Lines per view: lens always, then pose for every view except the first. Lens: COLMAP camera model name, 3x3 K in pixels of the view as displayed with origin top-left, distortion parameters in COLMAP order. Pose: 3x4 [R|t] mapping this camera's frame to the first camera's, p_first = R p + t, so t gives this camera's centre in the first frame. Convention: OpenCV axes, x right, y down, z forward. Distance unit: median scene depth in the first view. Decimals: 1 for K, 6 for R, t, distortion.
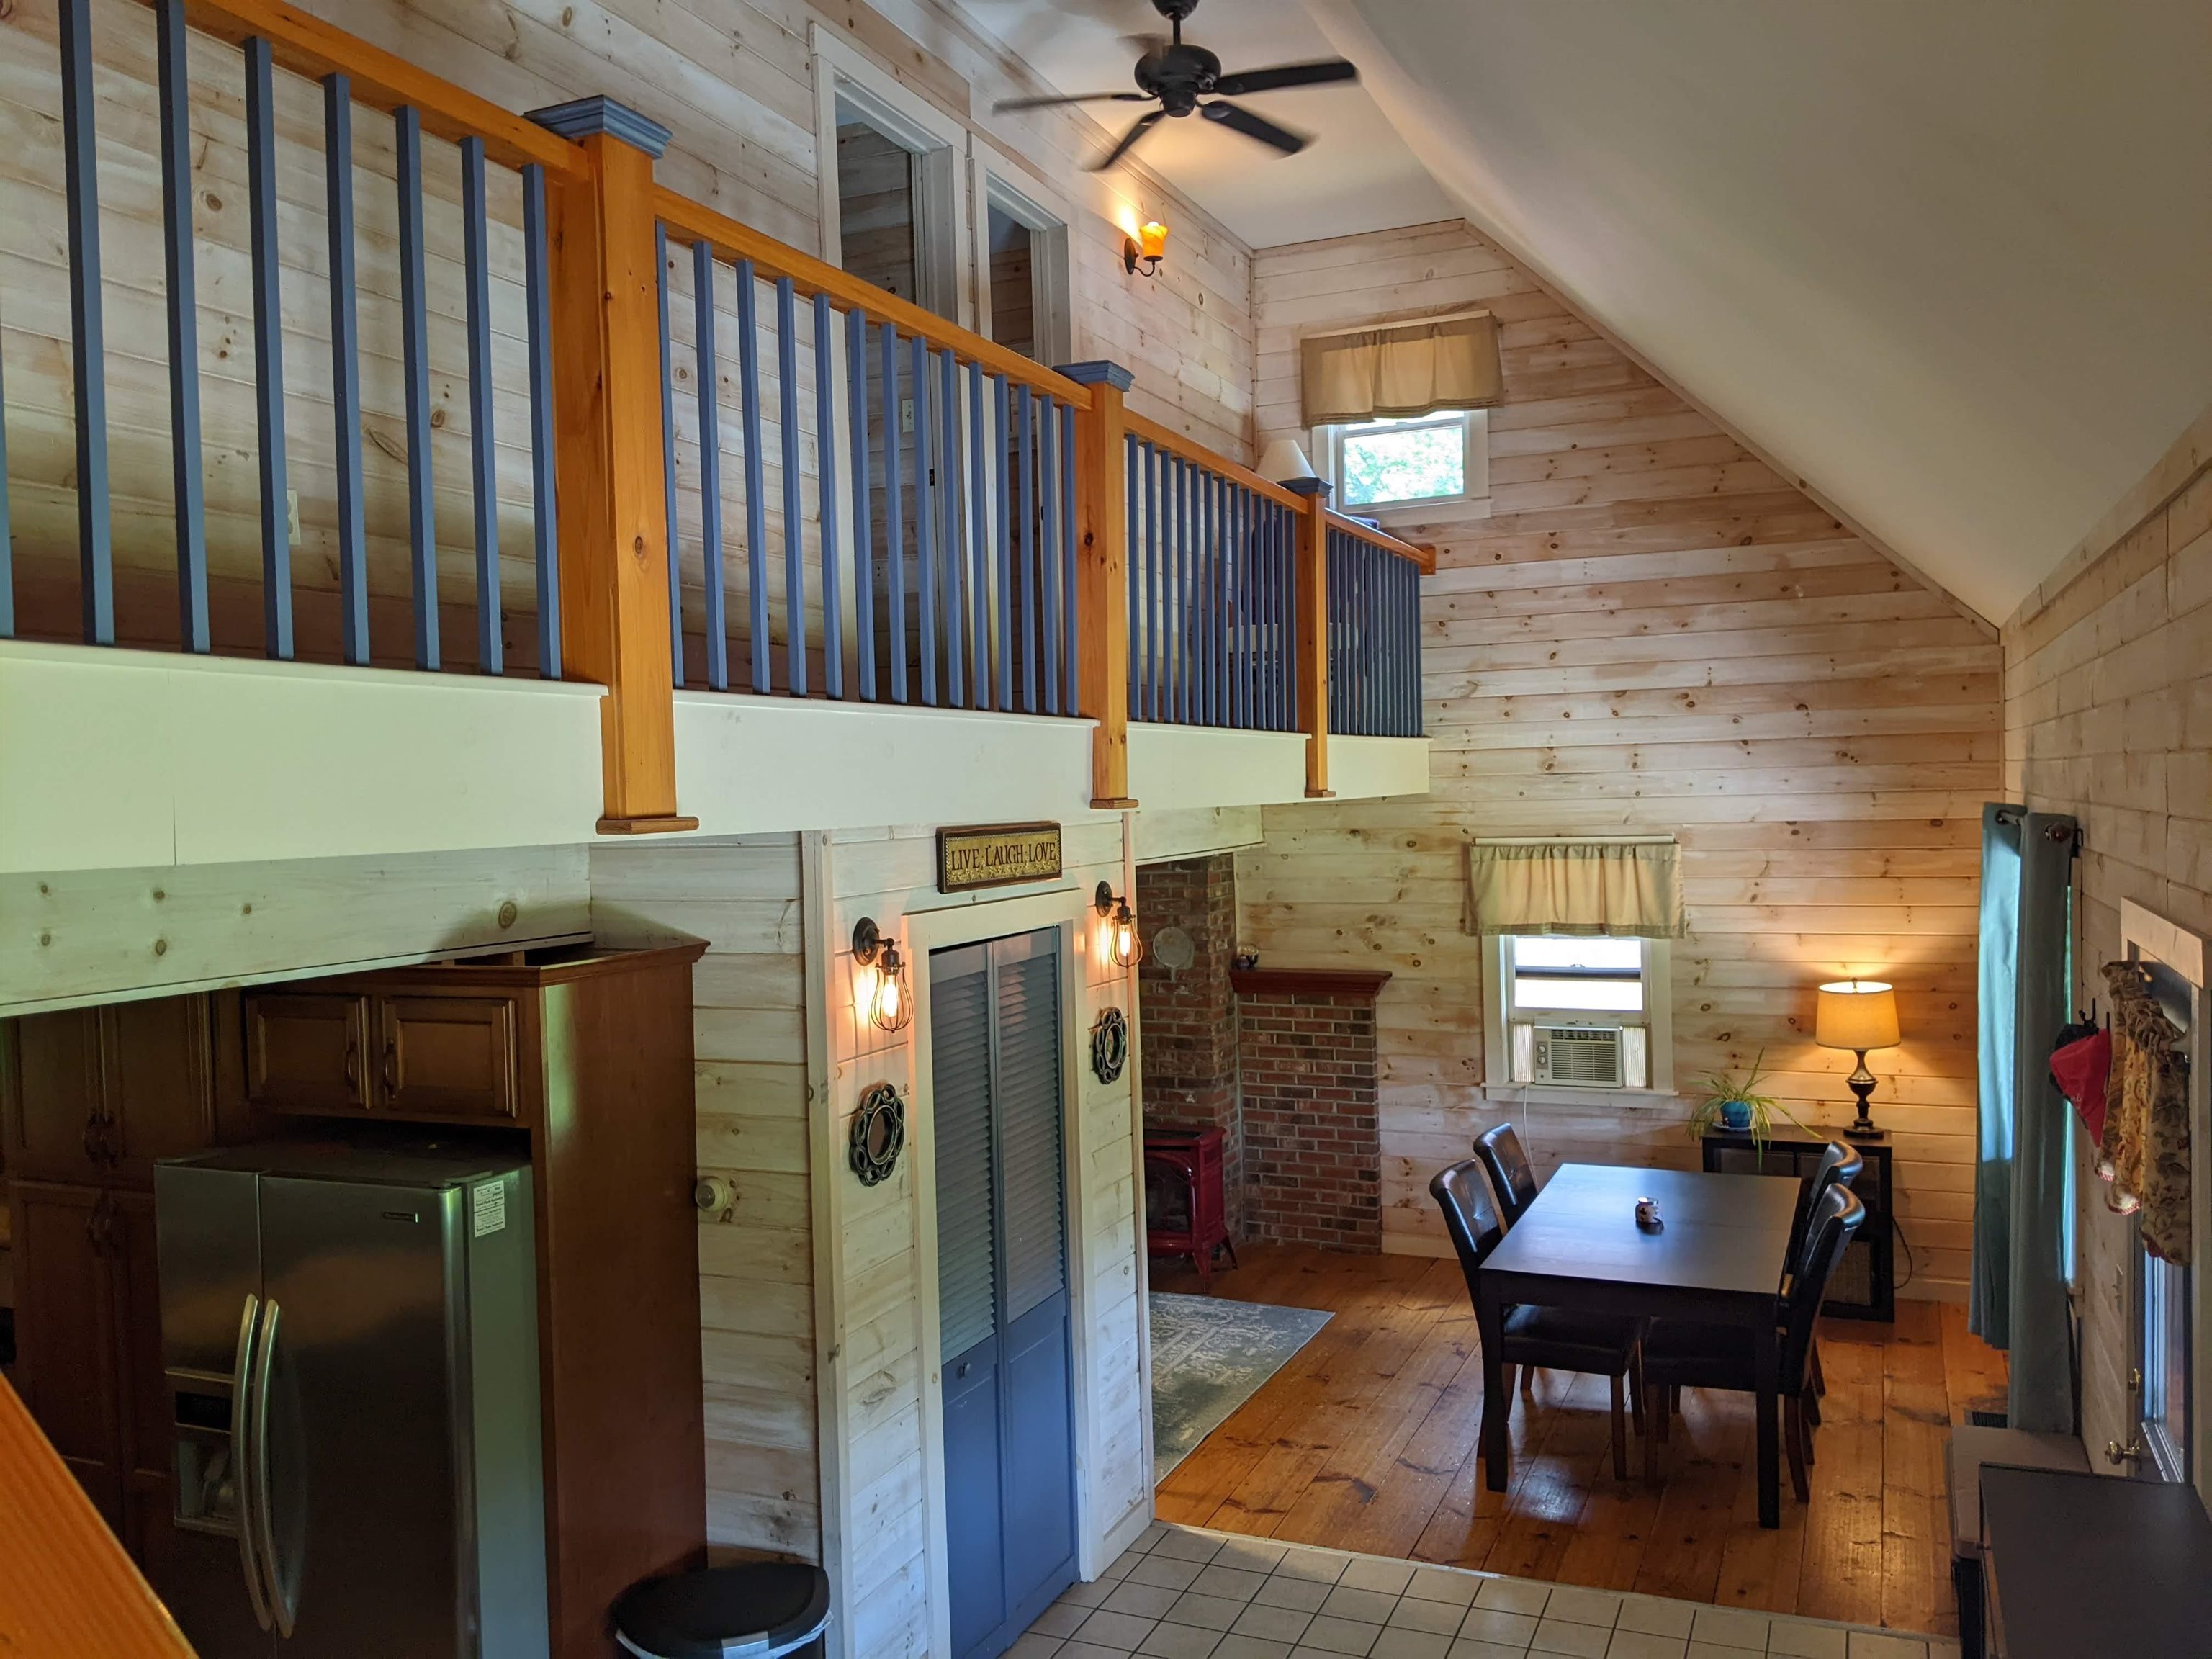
lens RADIAL K [[1773.9, 0, 1060.0], [0, 1773.9, 841.5], [0, 0, 1]] dist [0.088389, -0.144642]
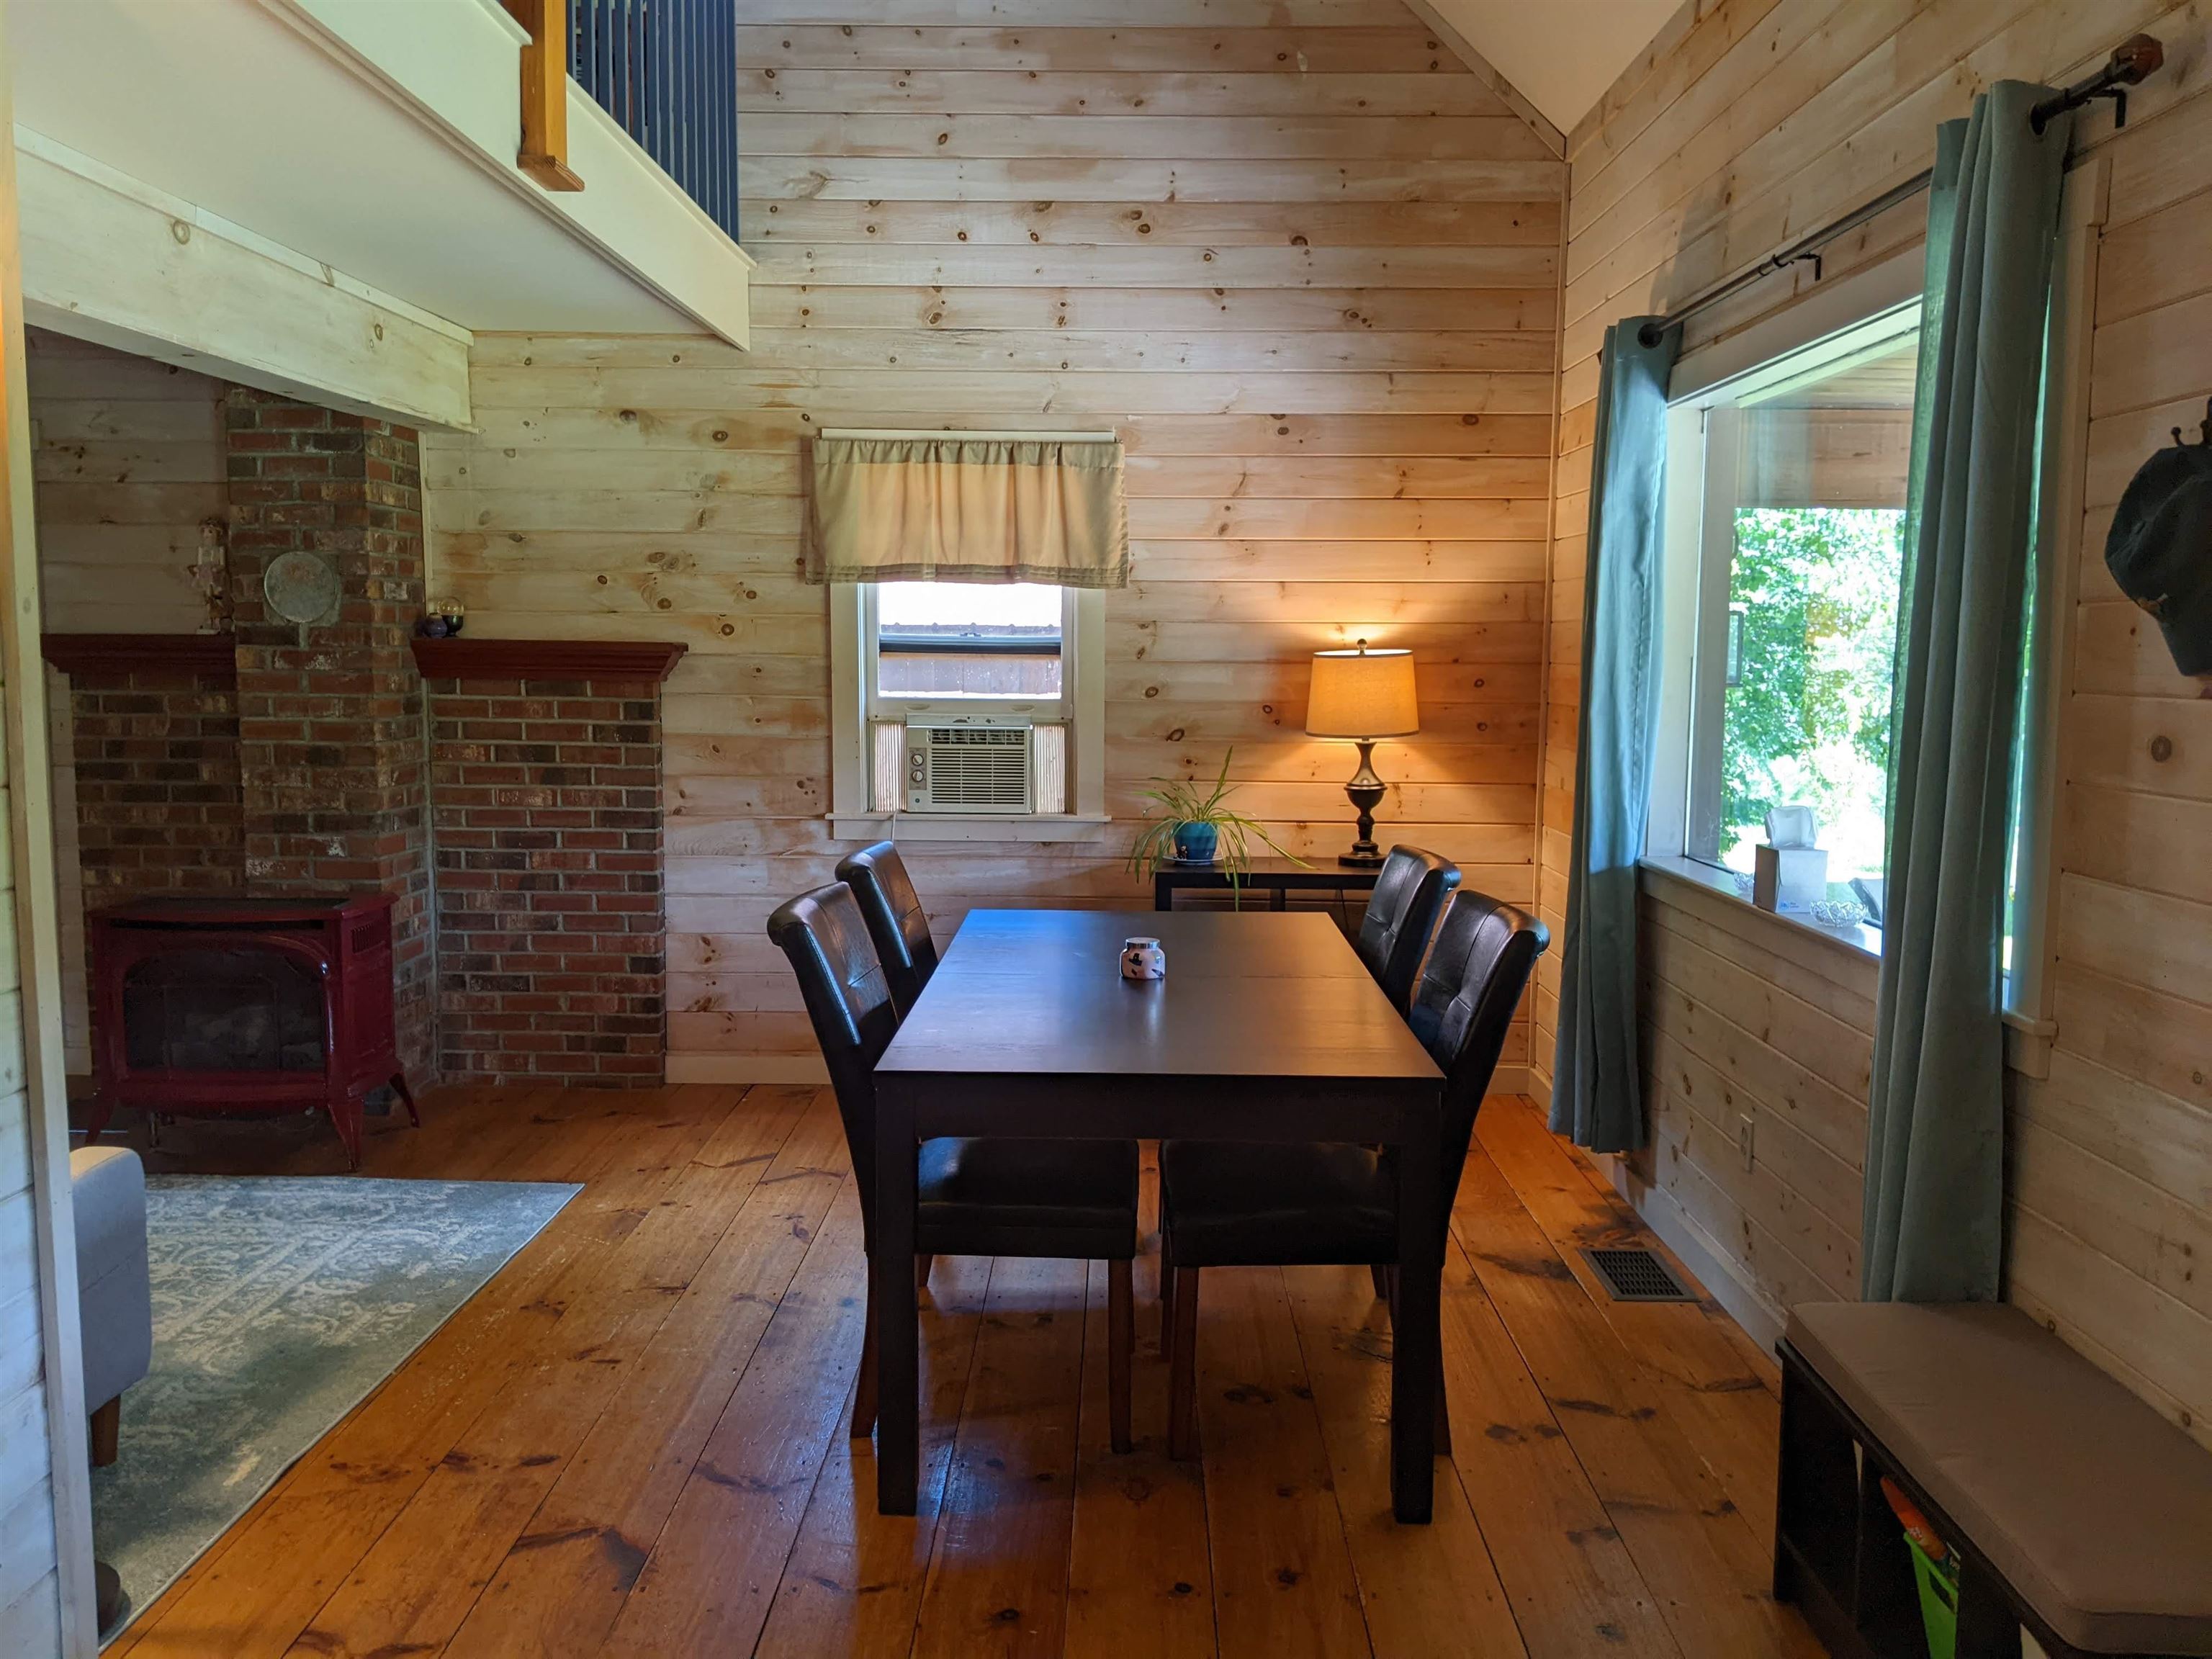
lens RADIAL K [[1773.9, 0, 1100.4], [0, 1773.9, 838.5], [0, 0, 1]] dist [0.088389, -0.144642]
pose [[0.913603, -0.006276, 0.406559, 0.068762], [-0.024958, 0.997130, 0.071476, 0.101346], [-0.405840, -0.075447, 0.910824, 0.393159]]
